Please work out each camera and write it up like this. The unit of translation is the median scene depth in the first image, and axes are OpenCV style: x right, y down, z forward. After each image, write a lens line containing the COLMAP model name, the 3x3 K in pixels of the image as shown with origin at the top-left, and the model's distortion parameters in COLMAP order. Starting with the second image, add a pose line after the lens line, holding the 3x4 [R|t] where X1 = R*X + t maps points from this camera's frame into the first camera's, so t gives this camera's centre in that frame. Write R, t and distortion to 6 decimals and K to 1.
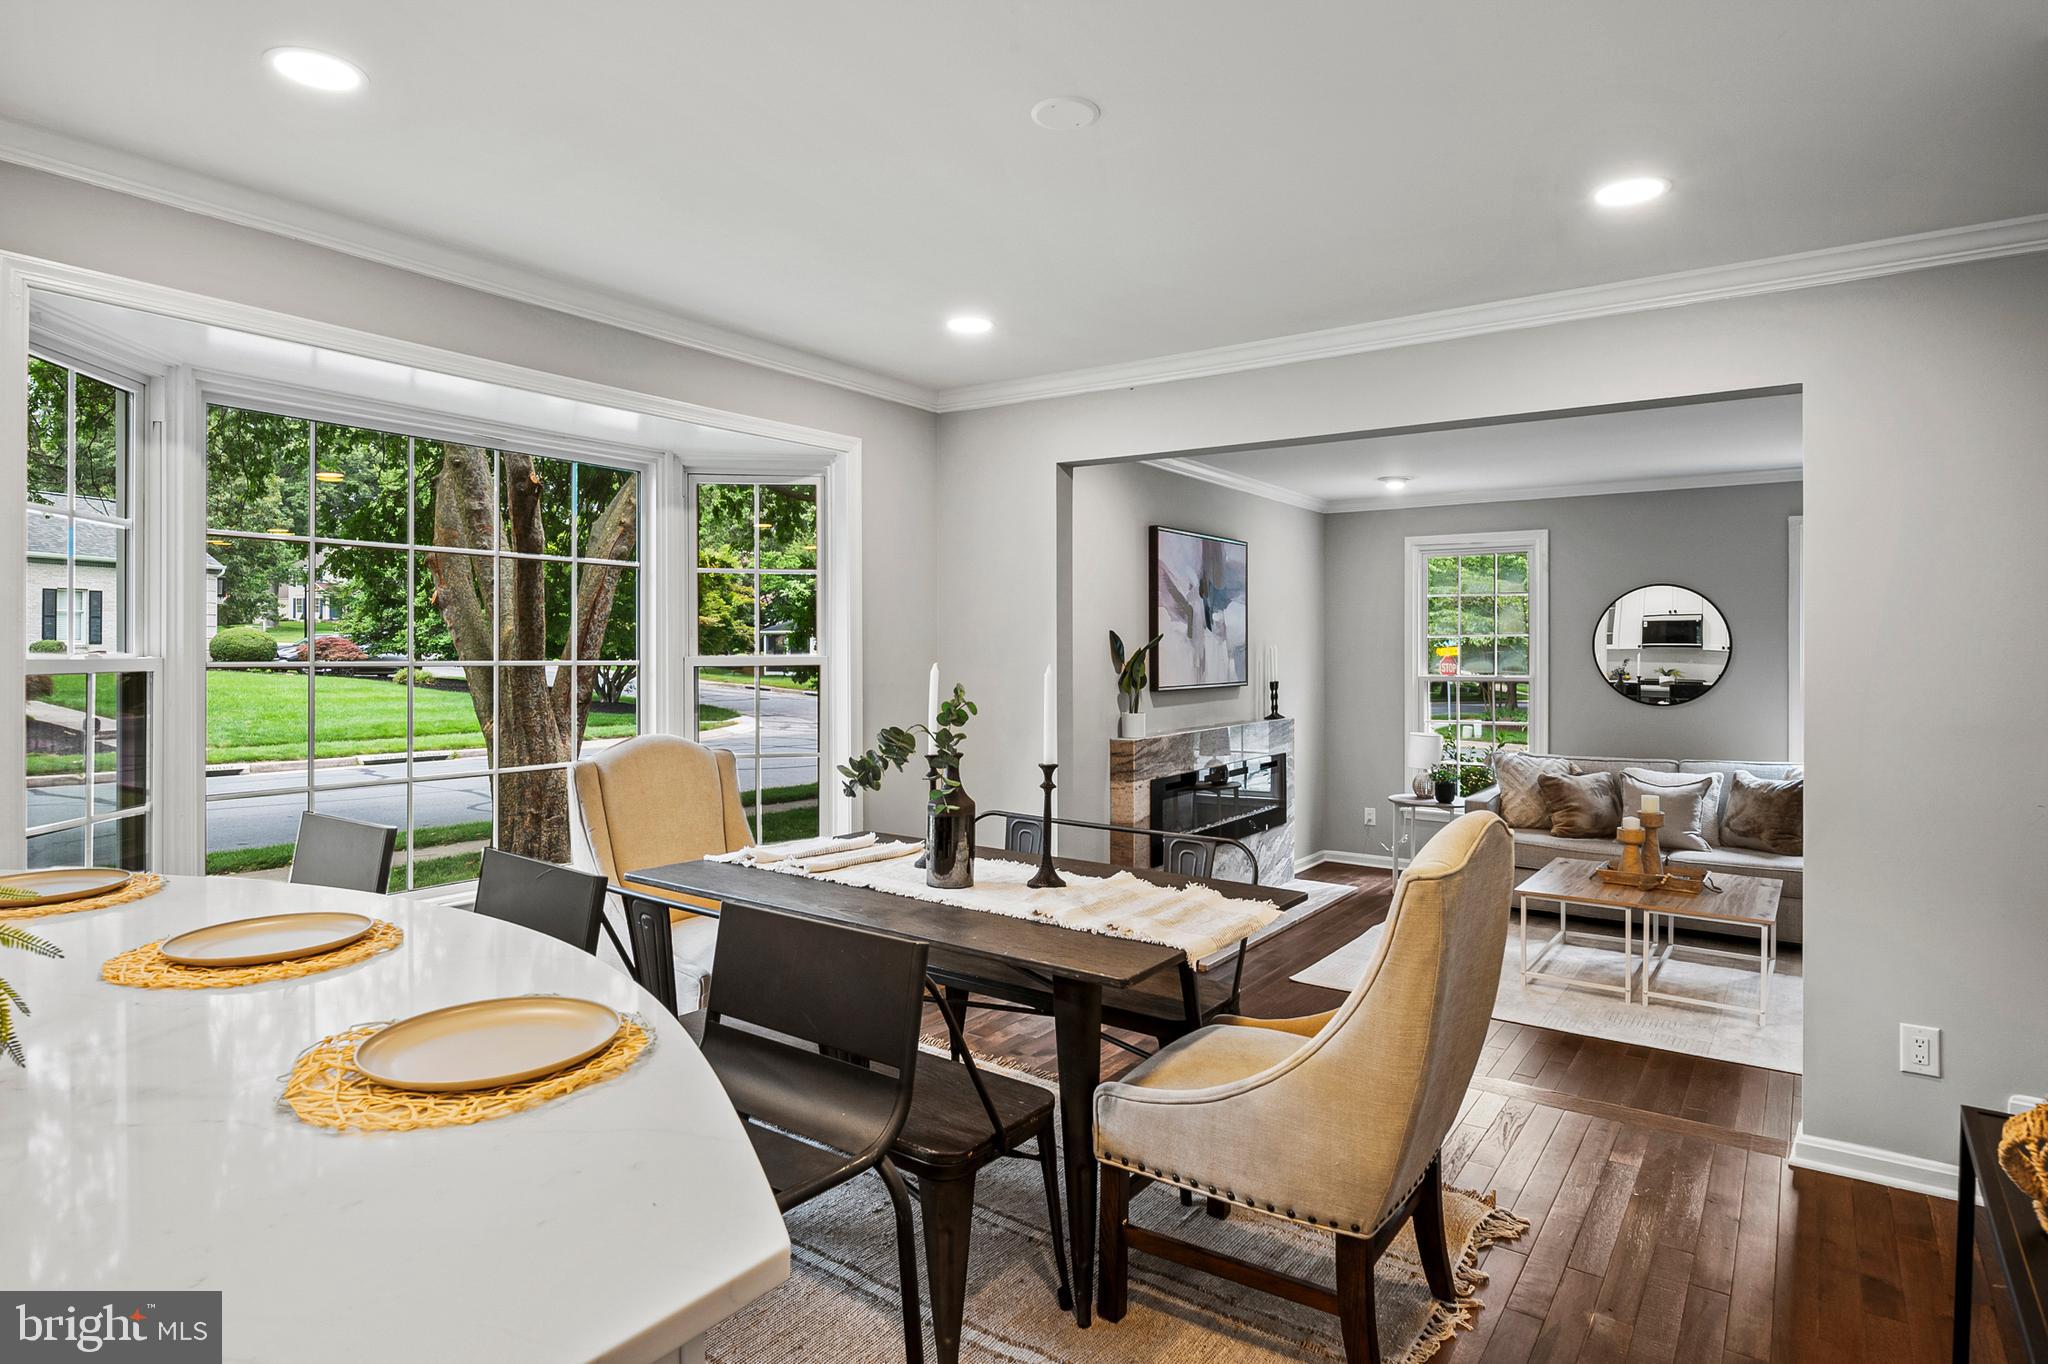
lens RADIAL K [[1111.6, 0, 1030.4], [0, 1111.6, 647.4], [0, 0, 1]] dist [-0.000836, -0.005812]
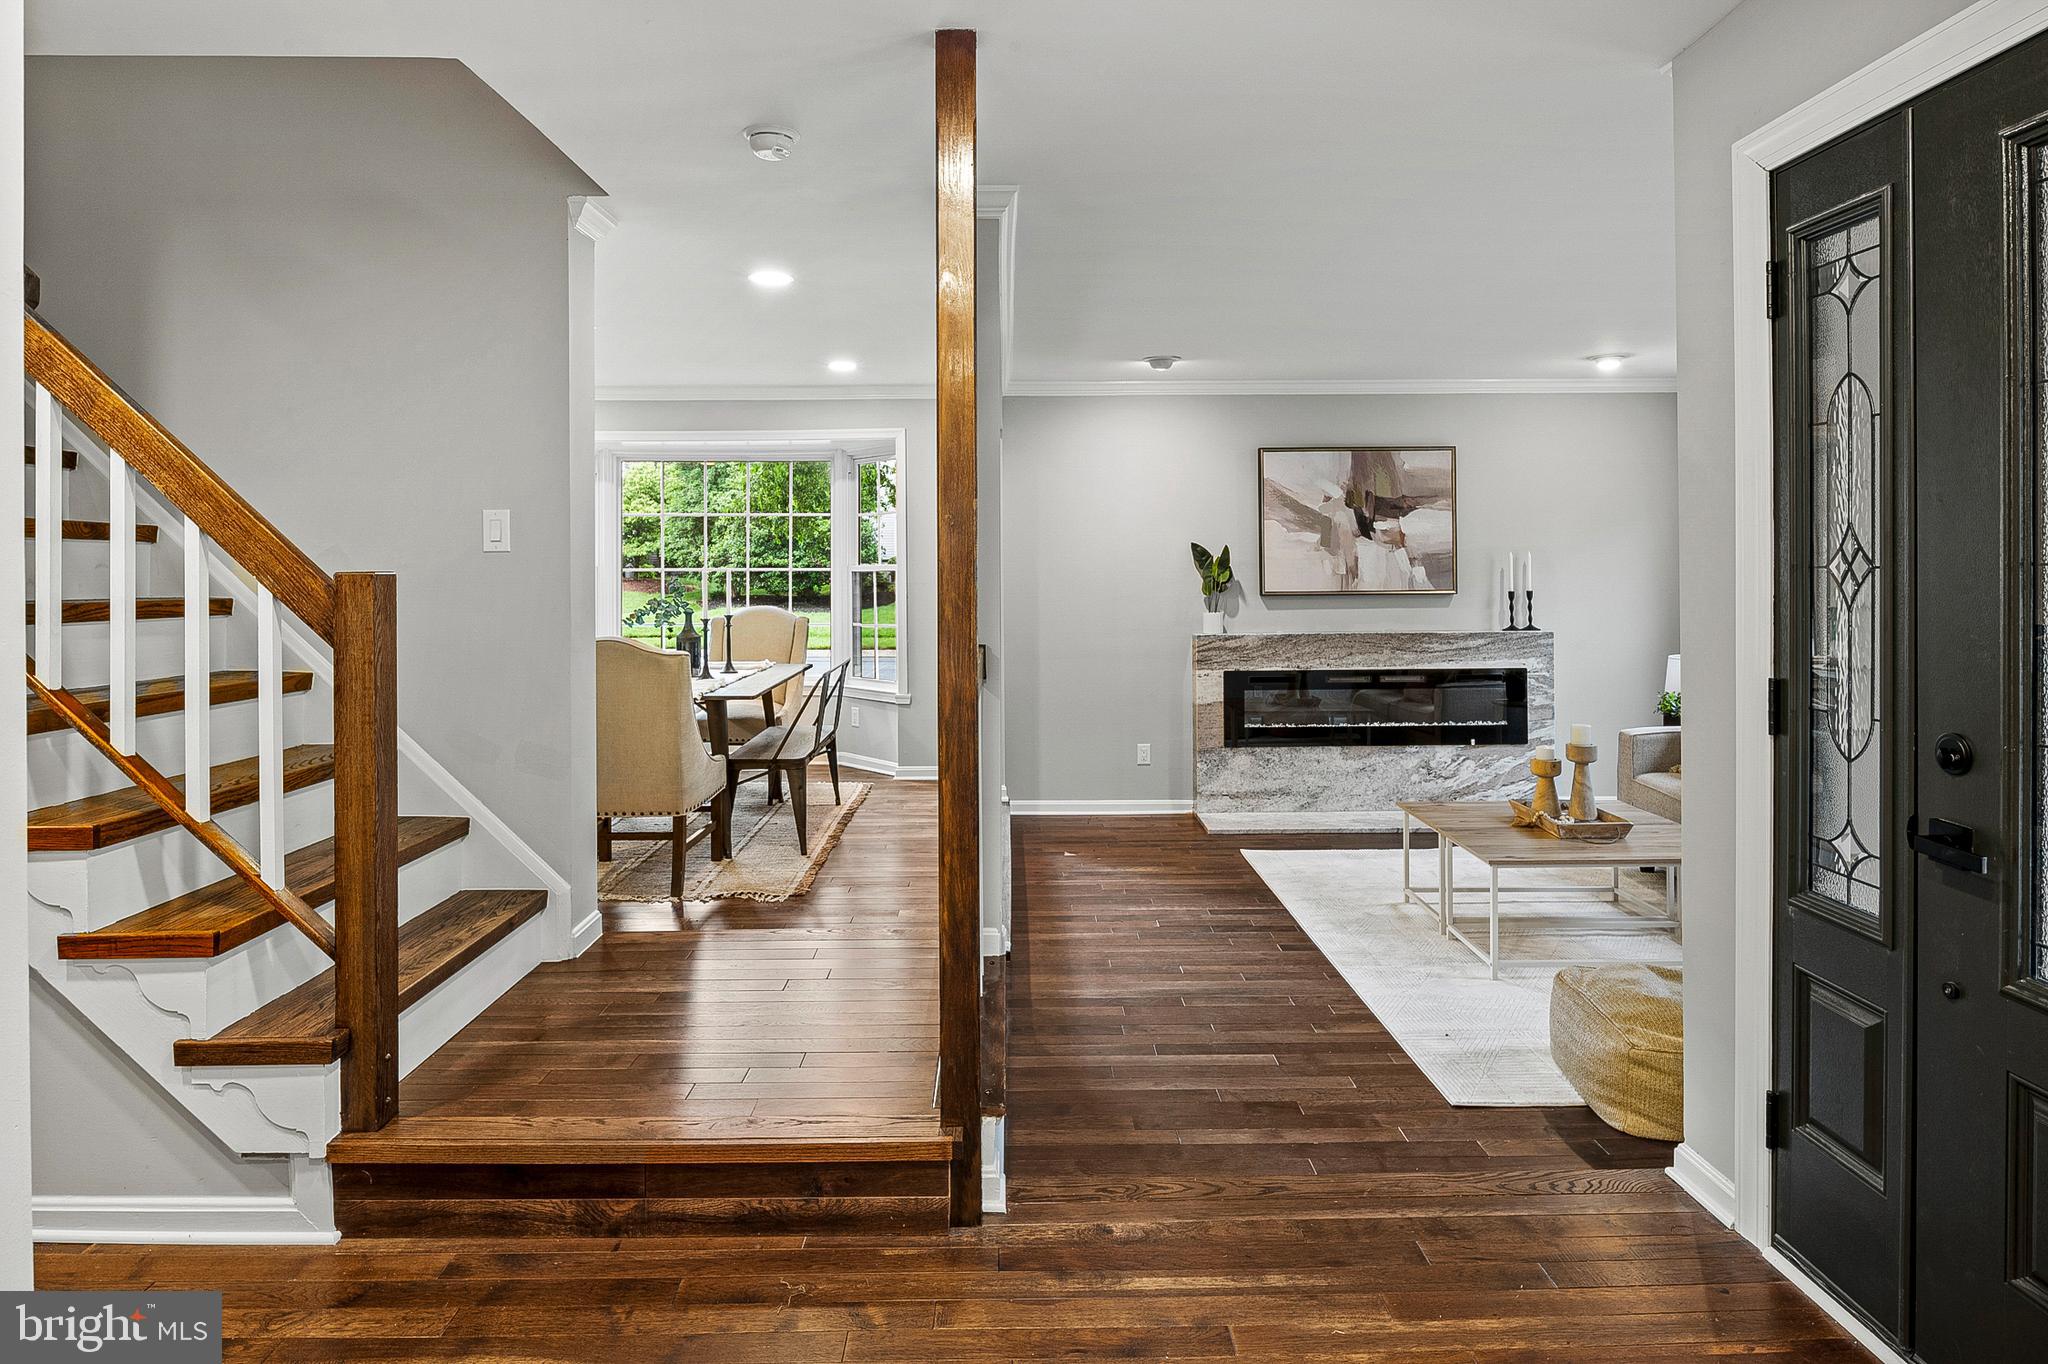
lens RADIAL K [[1111.6, 0, 1026.9], [0, 1111.6, 571.4], [0, 0, 1]] dist [-0.000836, -0.005812]
pose [[0.590498, -0.001412, -0.807038, 0.882332], [0.007634, 0.999964, 0.003836, 0.009532], [0.807003, -0.008426, 0.590487, 0.141957]]
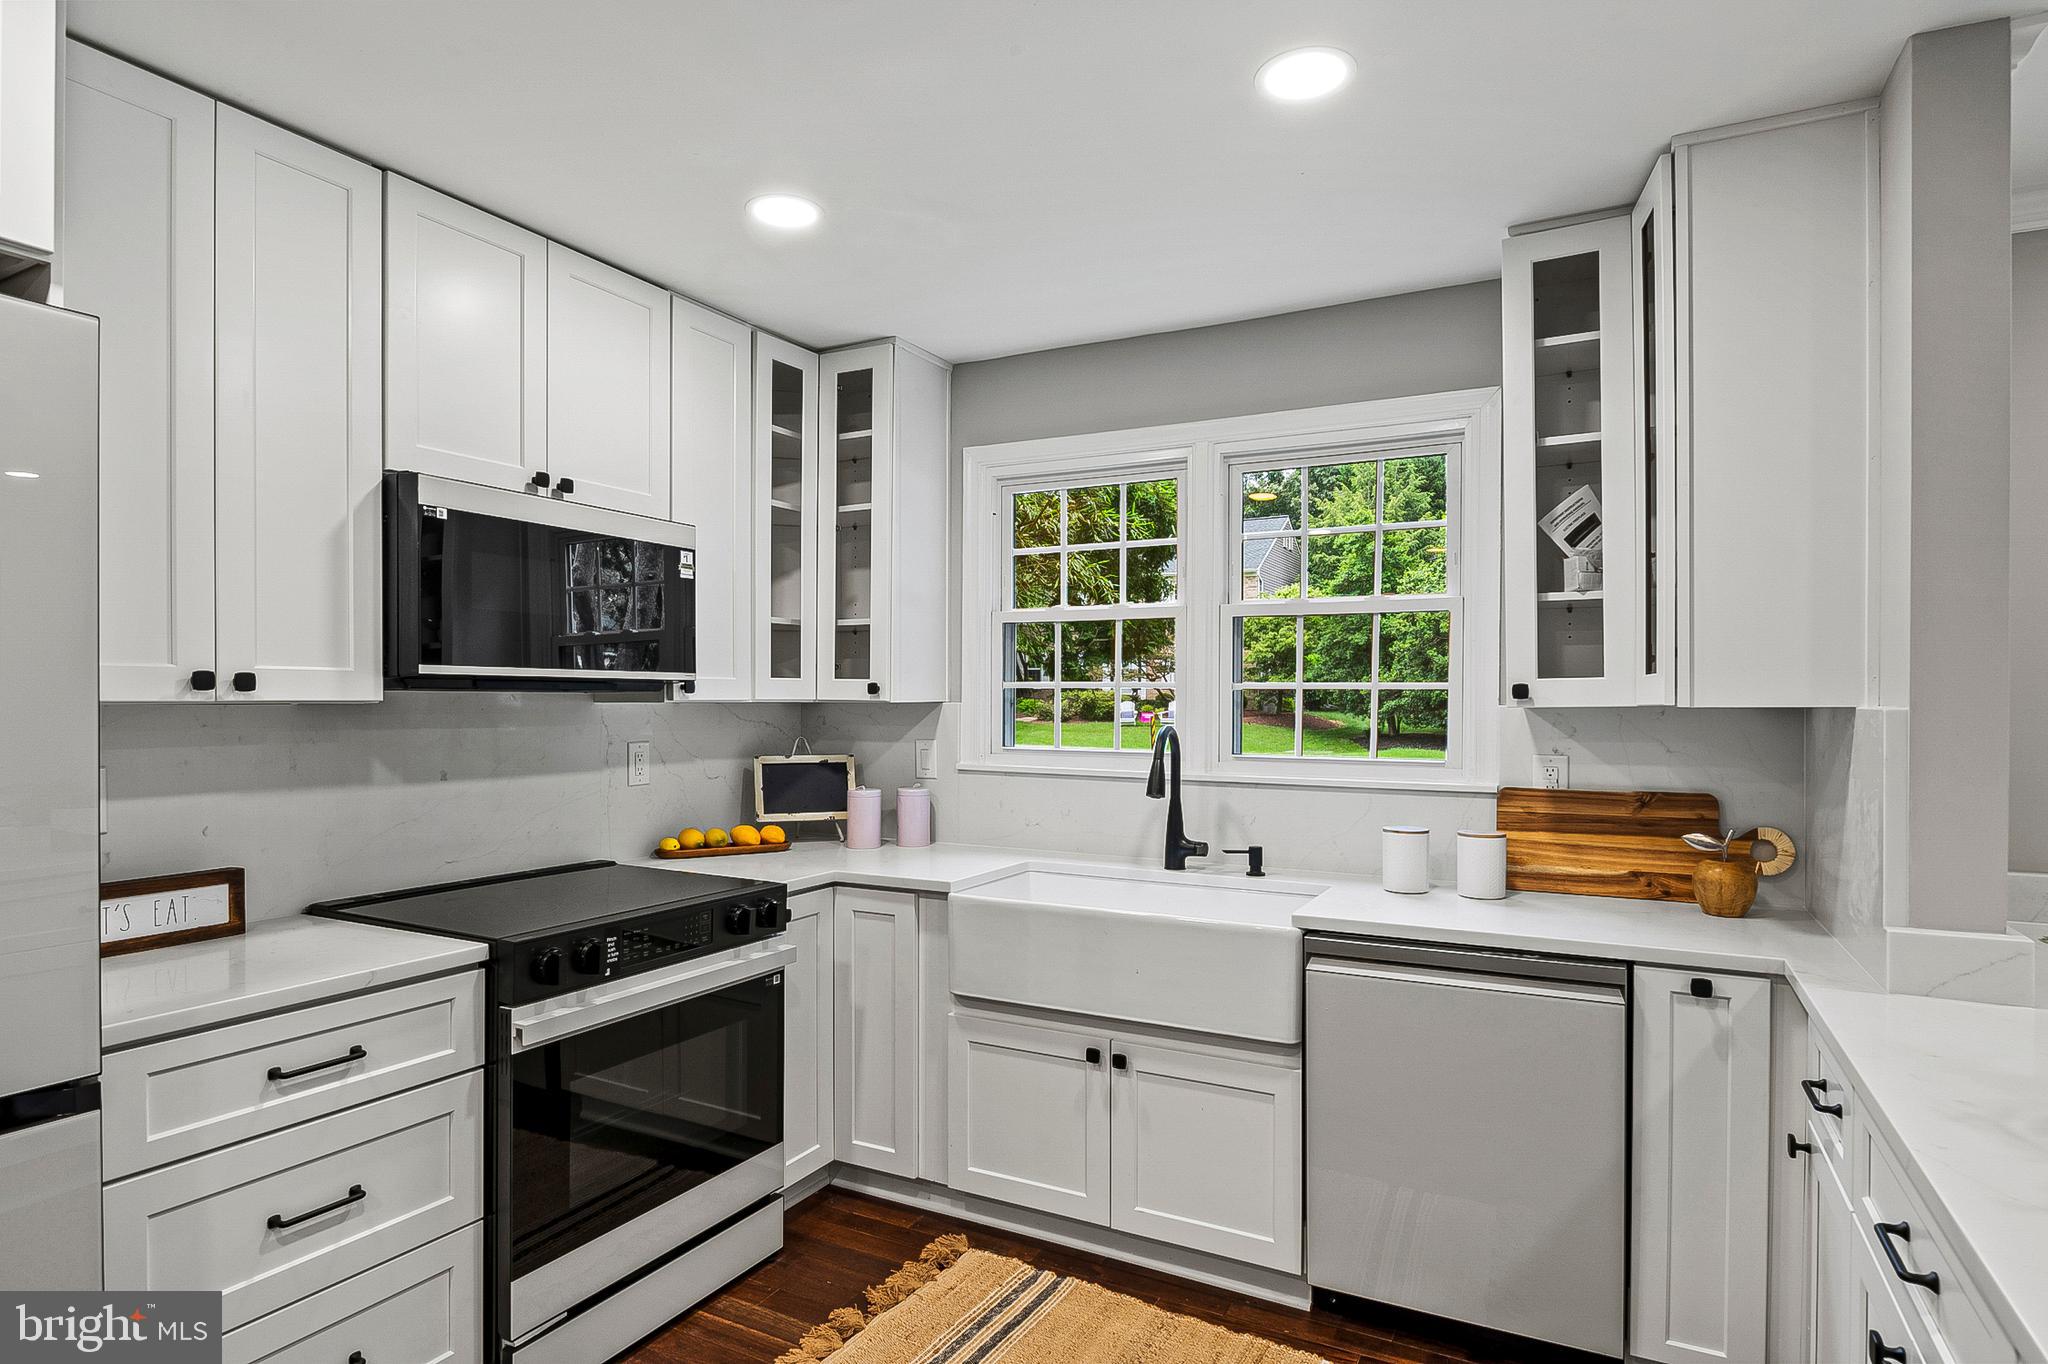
lens RADIAL K [[1111.6, 0, 1016.6], [0, 1111.6, 701.9], [0, 0, 1]] dist [-0.000836, -0.005812]
pose [[0.118723, 0.000991, -0.992927, -0.031281], [-0.001467, 0.999999, 0.000823, -0.001886], [0.992926, 0.001359, 0.118724, -0.052699]]
